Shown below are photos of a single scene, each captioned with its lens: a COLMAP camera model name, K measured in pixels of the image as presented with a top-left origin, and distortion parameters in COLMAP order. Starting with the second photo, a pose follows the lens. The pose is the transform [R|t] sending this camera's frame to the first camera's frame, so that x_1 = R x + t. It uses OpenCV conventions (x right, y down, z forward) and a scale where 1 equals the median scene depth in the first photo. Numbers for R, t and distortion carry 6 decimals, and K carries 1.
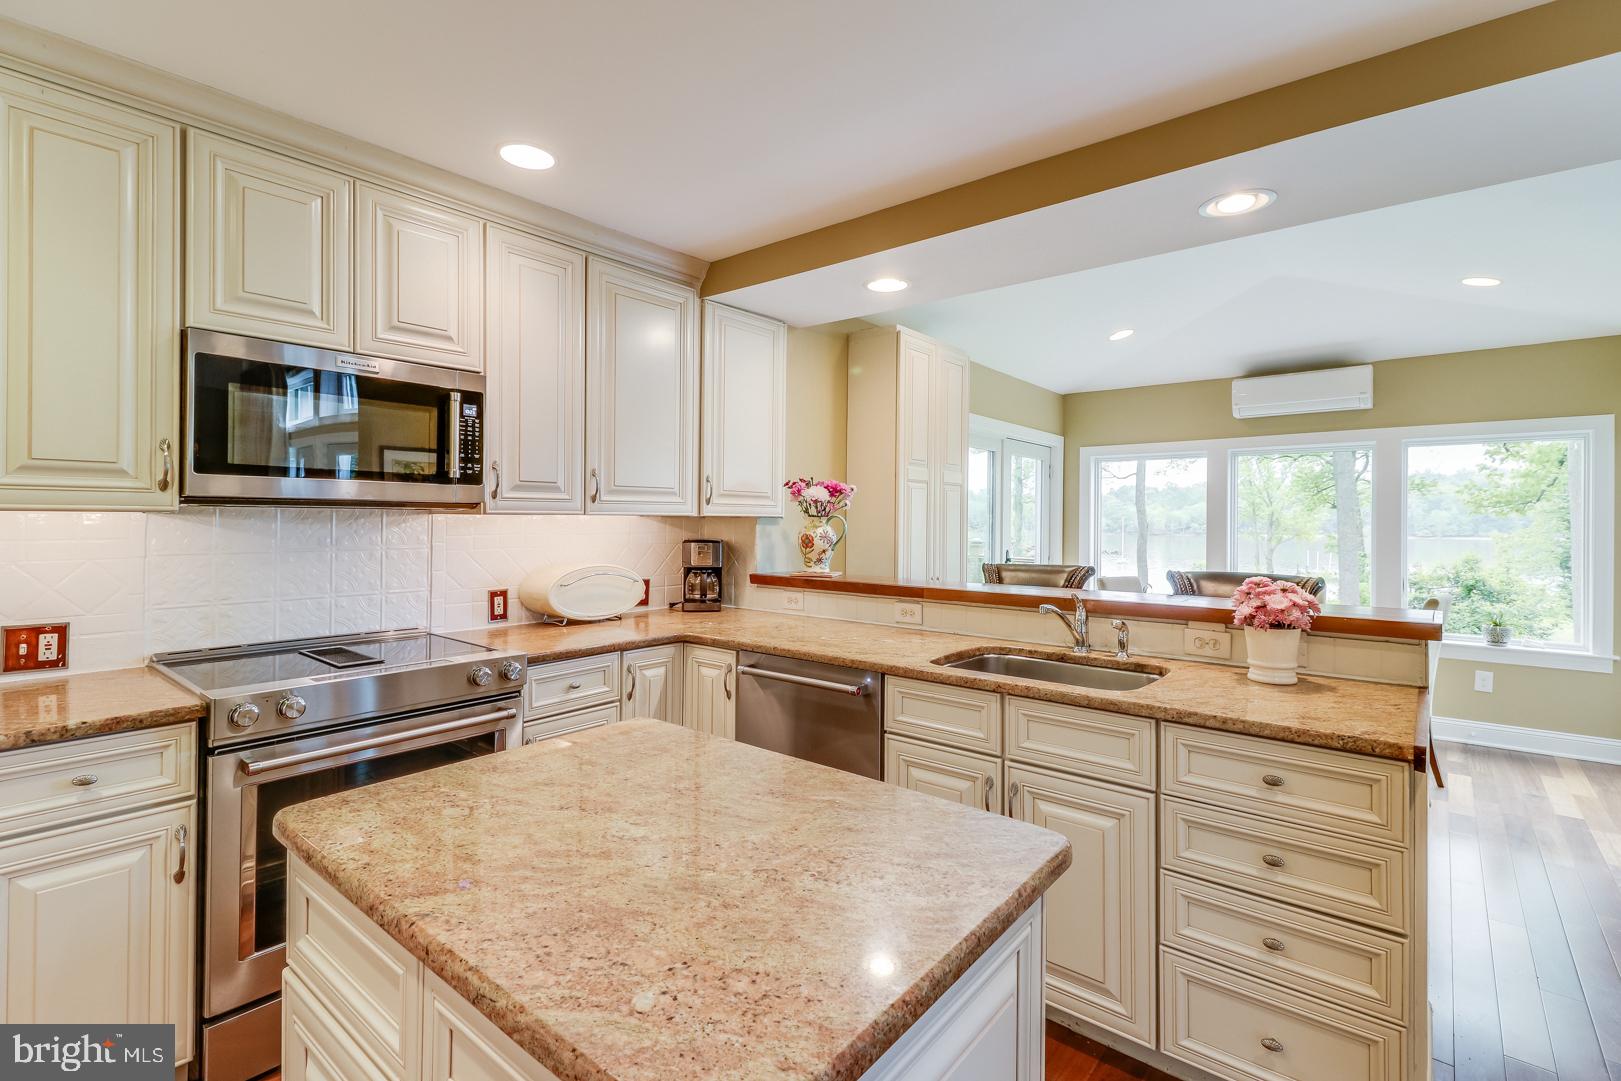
lens RADIAL K [[751.4, 0, 805.3], [0, 751.4, 513.5], [0, 0, 1]] dist [0.003852, -0.000412]
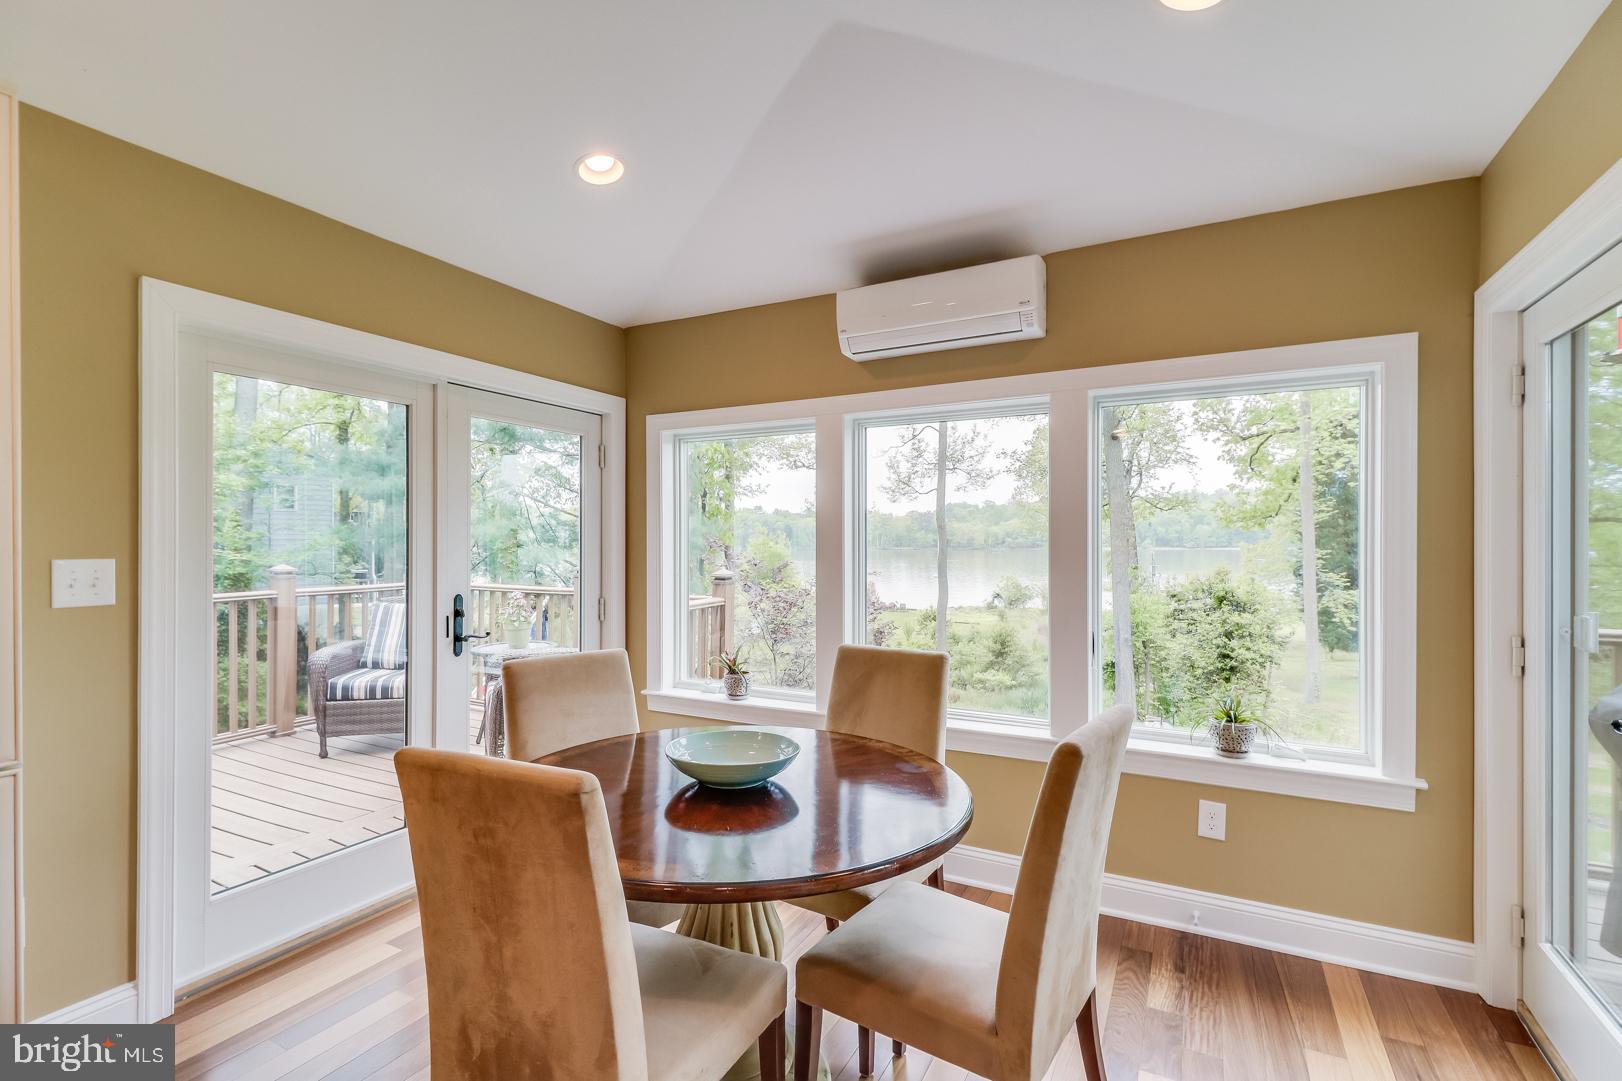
lens RADIAL K [[733.8, 0, 812.5], [0, 733.8, 533.2], [0, 0, 1]] dist [0.021108, -0.000002]
pose [[0.977444, -0.006297, 0.211101, 0.129983], [0.005472, 0.999975, 0.004488, 0.001711], [-0.211124, -0.003232, 0.977454, 0.138081]]
